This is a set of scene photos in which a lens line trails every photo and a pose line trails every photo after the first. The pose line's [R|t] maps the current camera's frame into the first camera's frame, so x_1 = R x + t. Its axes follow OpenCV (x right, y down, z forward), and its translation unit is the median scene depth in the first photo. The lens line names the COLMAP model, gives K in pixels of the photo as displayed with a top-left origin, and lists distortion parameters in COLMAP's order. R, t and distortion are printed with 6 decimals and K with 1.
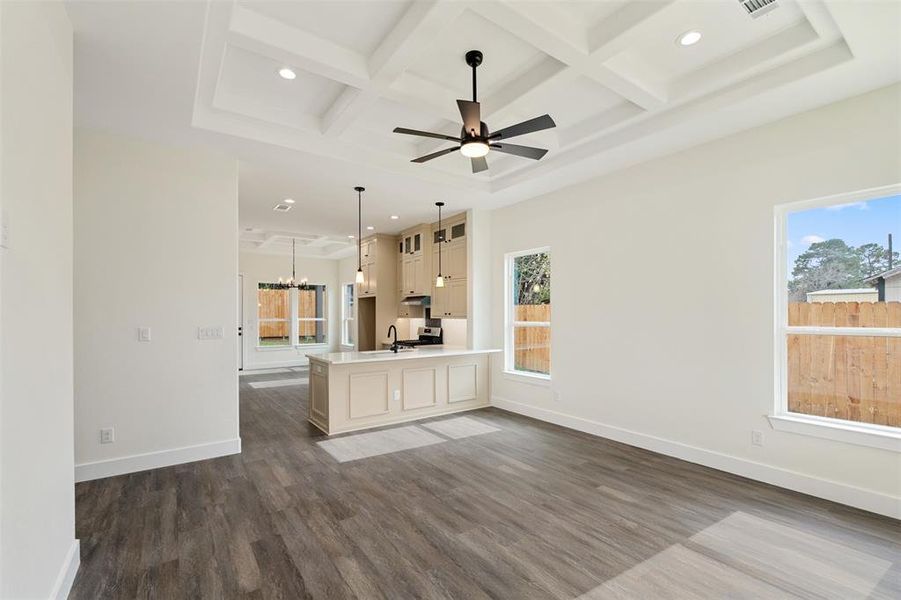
lens RADIAL K [[400.3, 0, 454.7], [0, 400.3, 314.3], [0, 0, 1]] dist [-0.002086, -0.000185]
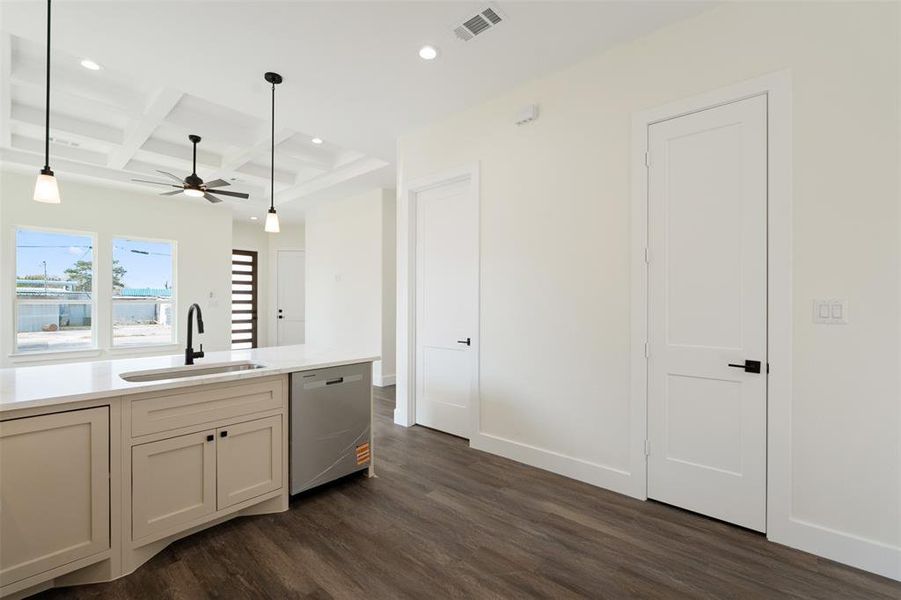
lens RADIAL K [[393.8, 0, 454.0], [0, 393.8, 303.4], [0, 0, 1]] dist [-0.000636, -0.000355]
pose [[-0.974304, 0.002247, -0.225227, -0.406679], [0.001830, 0.999996, 0.002060, 0.033842], [0.225230, 0.001595, -0.974304, 1.821900]]
